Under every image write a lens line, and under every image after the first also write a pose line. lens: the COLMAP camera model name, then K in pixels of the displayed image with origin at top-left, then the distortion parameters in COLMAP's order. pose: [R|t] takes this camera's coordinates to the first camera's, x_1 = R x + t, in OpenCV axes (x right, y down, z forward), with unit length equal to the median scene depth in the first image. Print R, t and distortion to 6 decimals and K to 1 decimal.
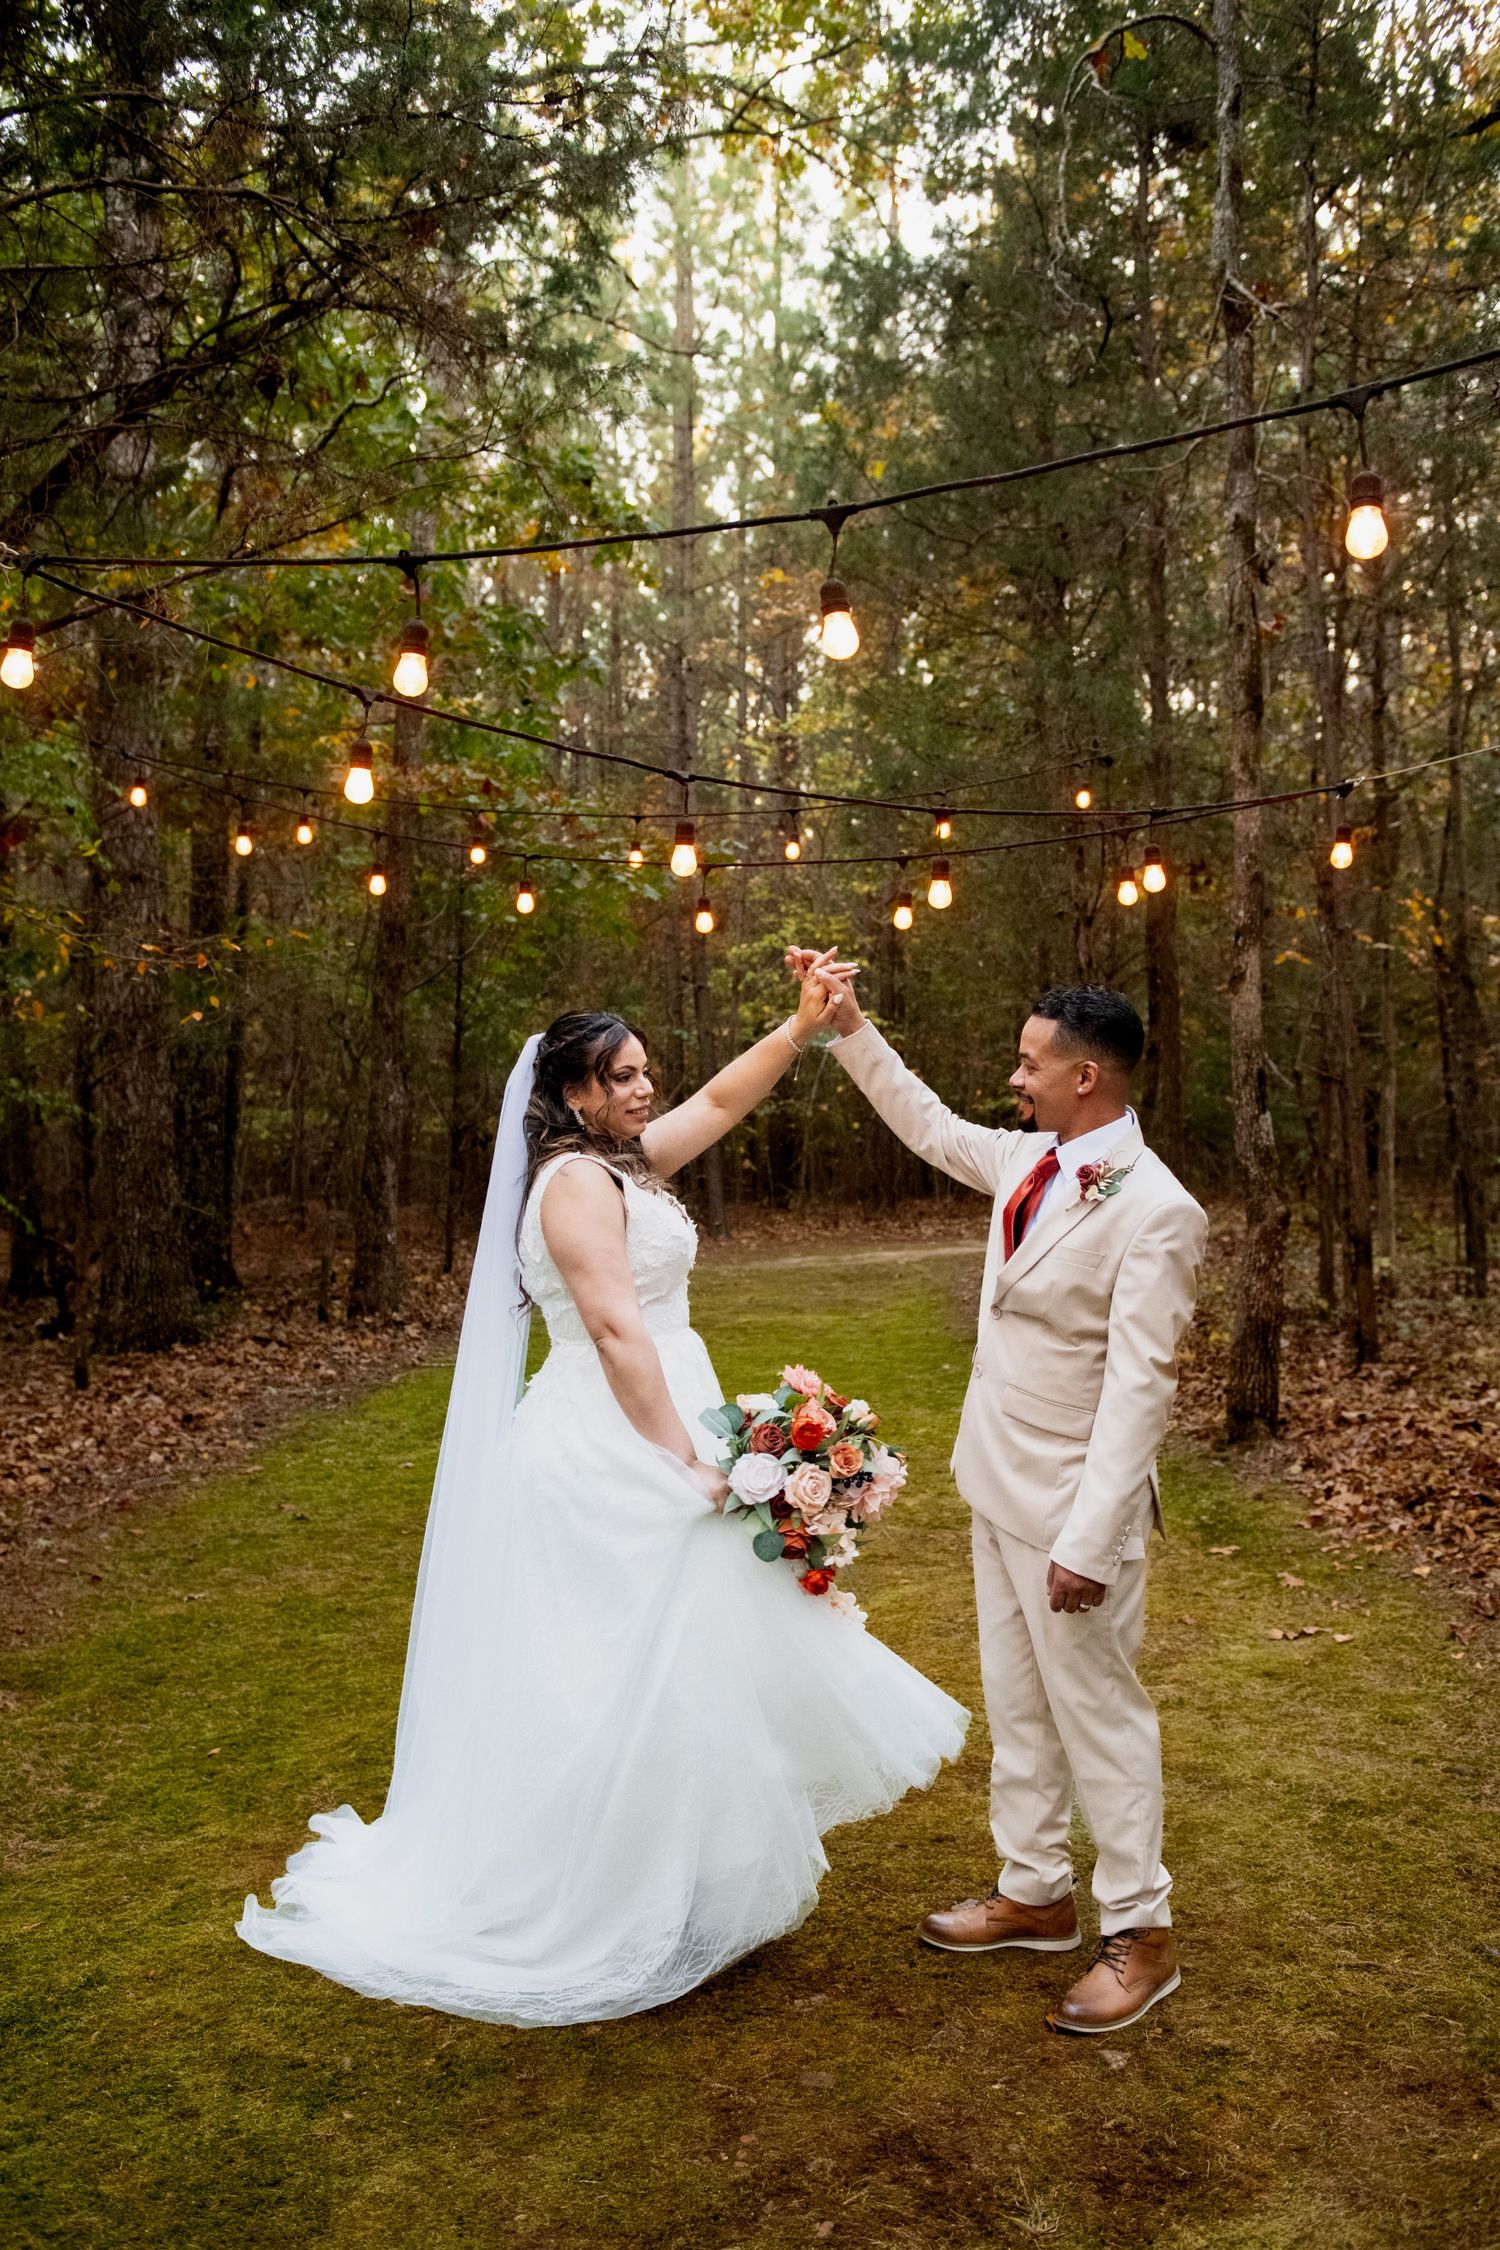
lens RADIAL K [[1864.0, 0, 730.6], [0, 1864.0, 1118.9], [0, 0, 1]] dist [-0.012708, 0.000433]
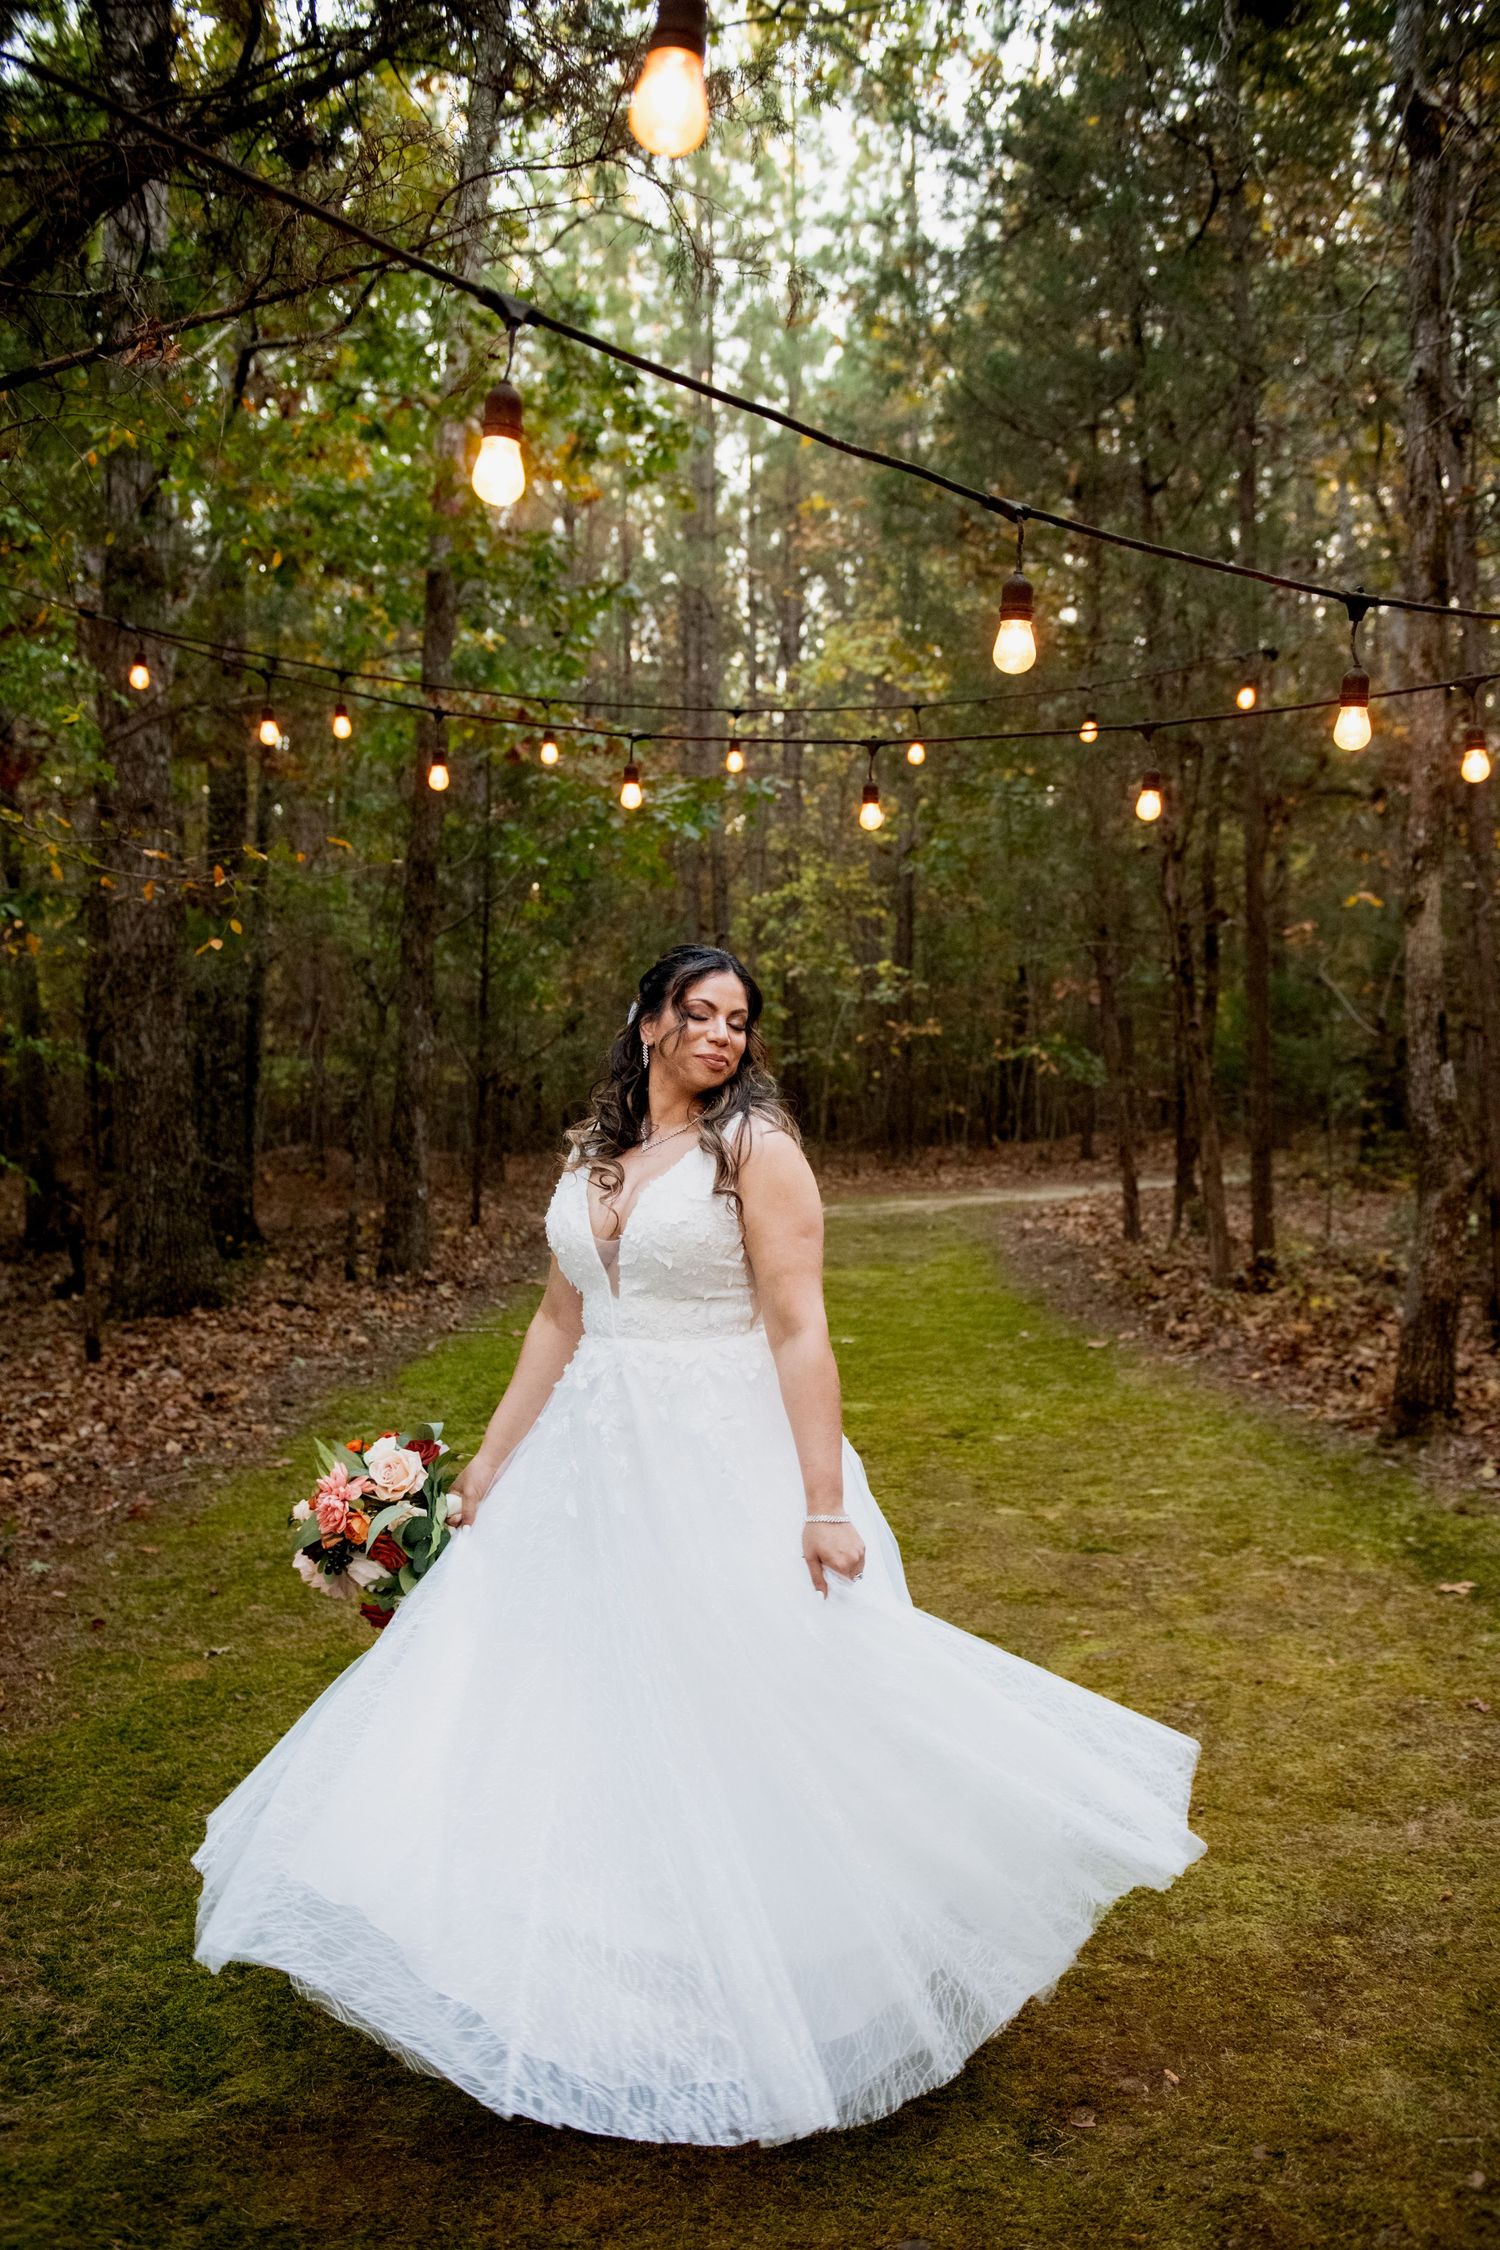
lens RADIAL K [[1791.9, 0, 759.9], [0, 1791.9, 1119.9], [0, 0, 1]] dist [-0.010363, -0.006180]
pose [[0.999887, -0.000385, 0.015045, -0.027811], [-0.000056, 0.999572, 0.029266, -0.000489], [-0.015049, -0.029264, 0.999458, 0.098834]]
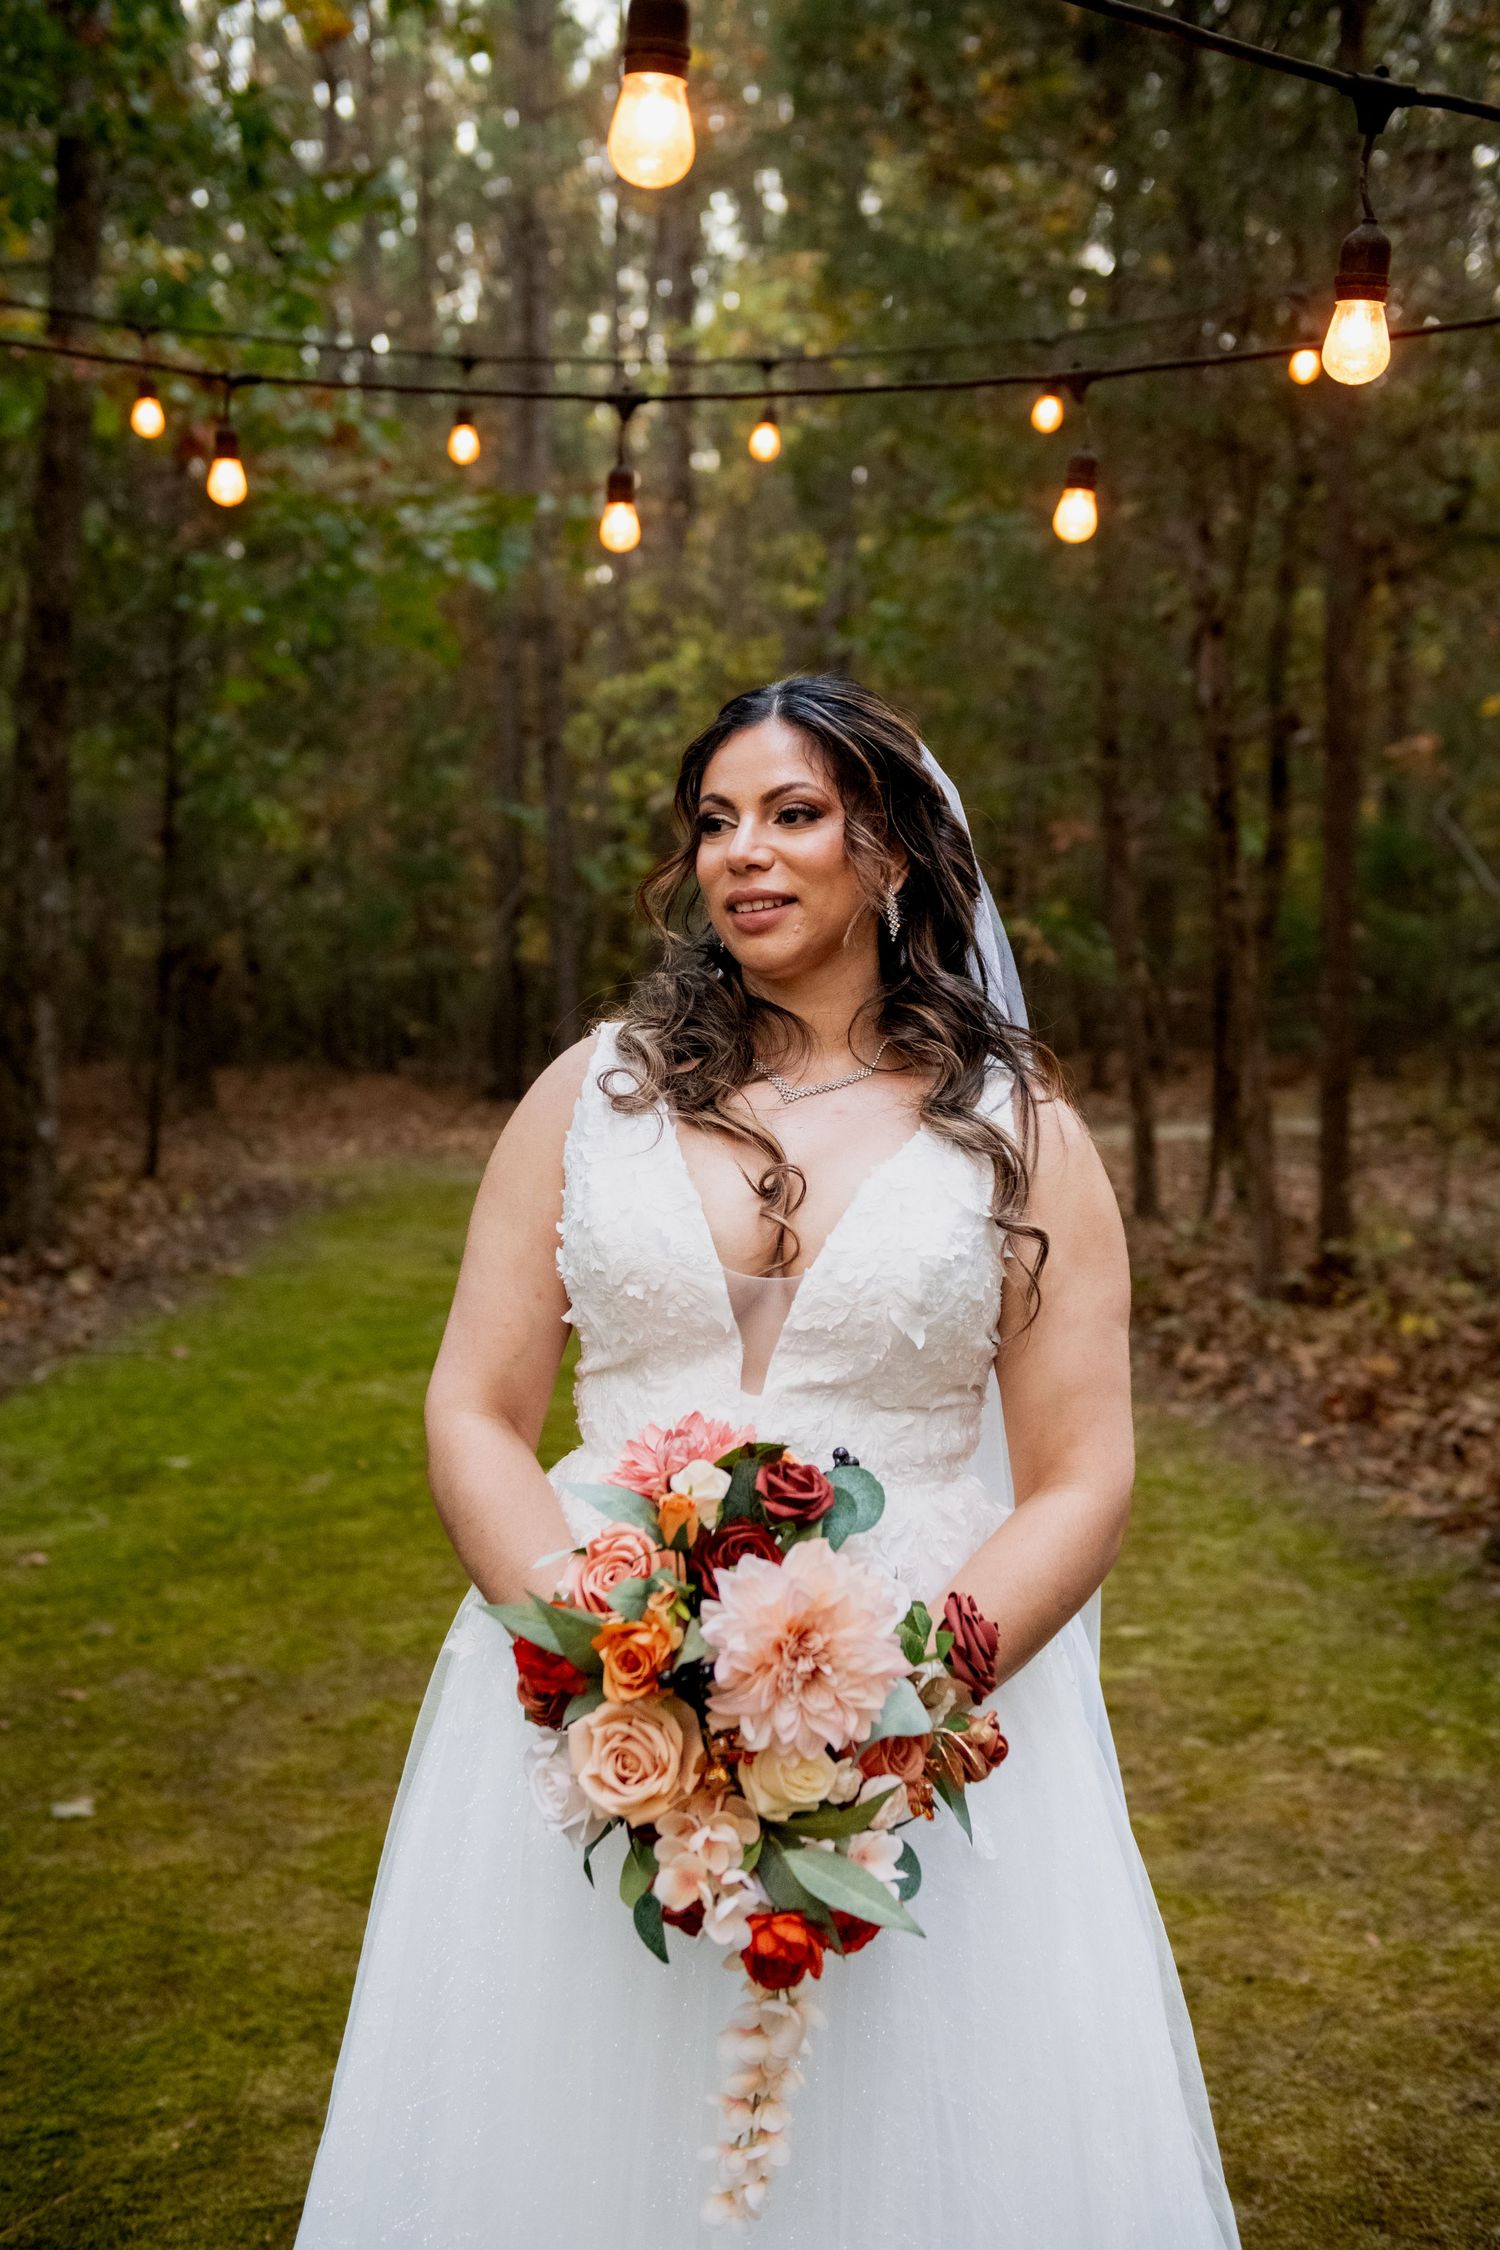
lens RADIAL K [[2667.8, 0, 748.7], [0, 2667.8, 1118.8], [0, 0, 1]] dist [0.095378, 0.000000]
pose [[0.997999, 0.015742, 0.061242, -0.007833], [-0.019704, 0.997715, 0.064633, -0.001597], [-0.060084, -0.065711, 0.996028, 0.130953]]
